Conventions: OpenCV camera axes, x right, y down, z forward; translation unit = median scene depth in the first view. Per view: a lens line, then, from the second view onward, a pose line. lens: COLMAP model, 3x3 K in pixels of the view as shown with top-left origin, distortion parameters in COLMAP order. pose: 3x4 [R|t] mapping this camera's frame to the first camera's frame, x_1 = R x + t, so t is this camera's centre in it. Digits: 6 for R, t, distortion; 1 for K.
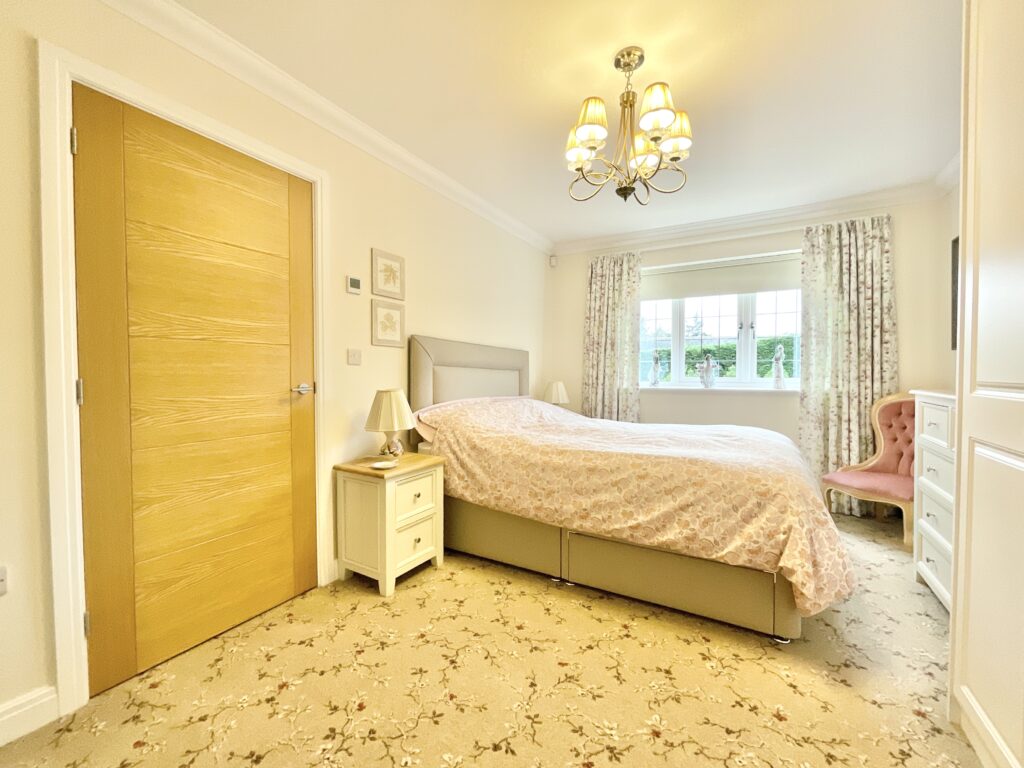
lens RADIAL K [[417.1, 0, 510.3], [0, 417.1, 379.8], [0, 0, 1]] dist [0.000310, 0.001266]
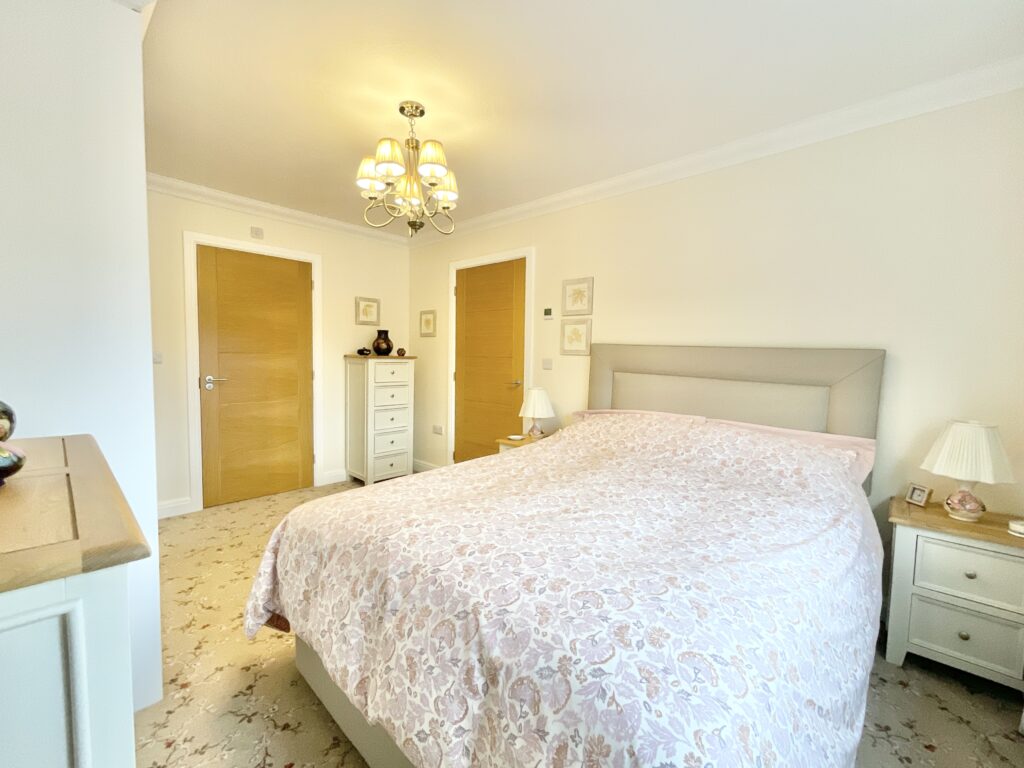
lens RADIAL K [[417.1, 0, 509.7], [0, 417.1, 386.4], [0, 0, 1]] dist [0.000310, 0.001266]
pose [[-0.188671, 0.060675, -0.980164, 0.983343], [-0.041673, 0.996696, 0.069720, -0.066547], [0.981156, 0.054000, -0.185519, 1.065517]]
